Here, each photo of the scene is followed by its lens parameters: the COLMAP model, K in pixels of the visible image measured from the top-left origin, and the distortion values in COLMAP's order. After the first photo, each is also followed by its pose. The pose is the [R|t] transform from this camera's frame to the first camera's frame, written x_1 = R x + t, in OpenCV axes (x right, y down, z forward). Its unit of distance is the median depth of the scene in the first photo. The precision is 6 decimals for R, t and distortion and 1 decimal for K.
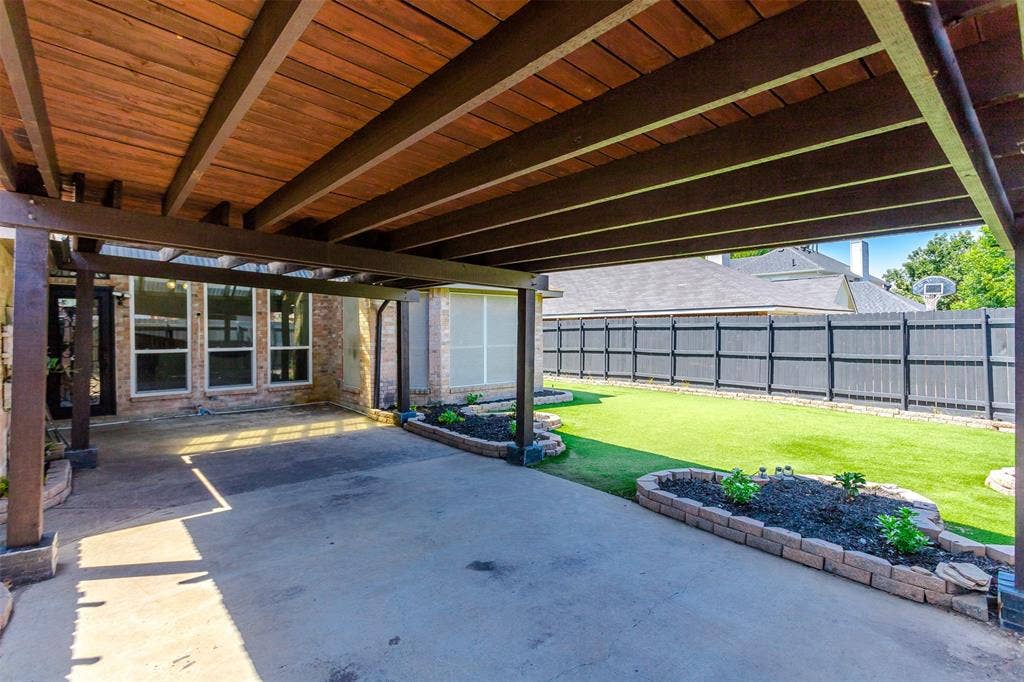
lens RADIAL K [[493.3, 0, 512.0], [0, 493.3, 341.0], [0, 0, 1]] dist [0.002005, 0.000663]
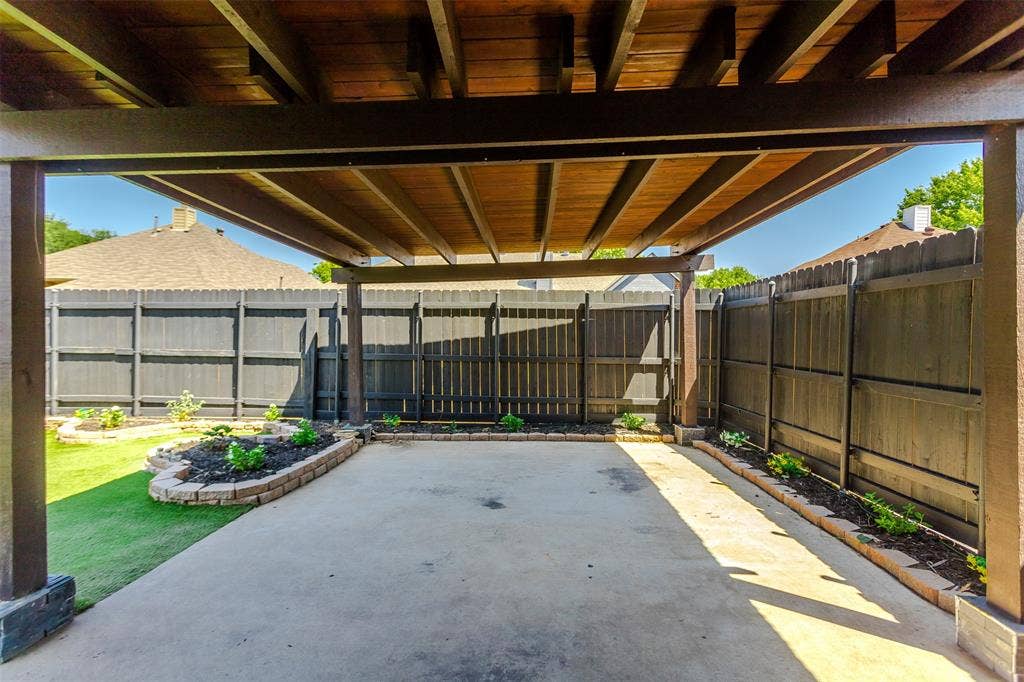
lens RADIAL K [[493.3, 0, 512.0], [0, 493.3, 341.0], [0, 0, 1]] dist [0.002005, 0.000663]
pose [[-0.737947, -0.014021, 0.674713, -0.915484], [0.002458, 0.999722, 0.023463, 0.034081], [-0.674854, 0.018973, -0.737707, 1.899054]]
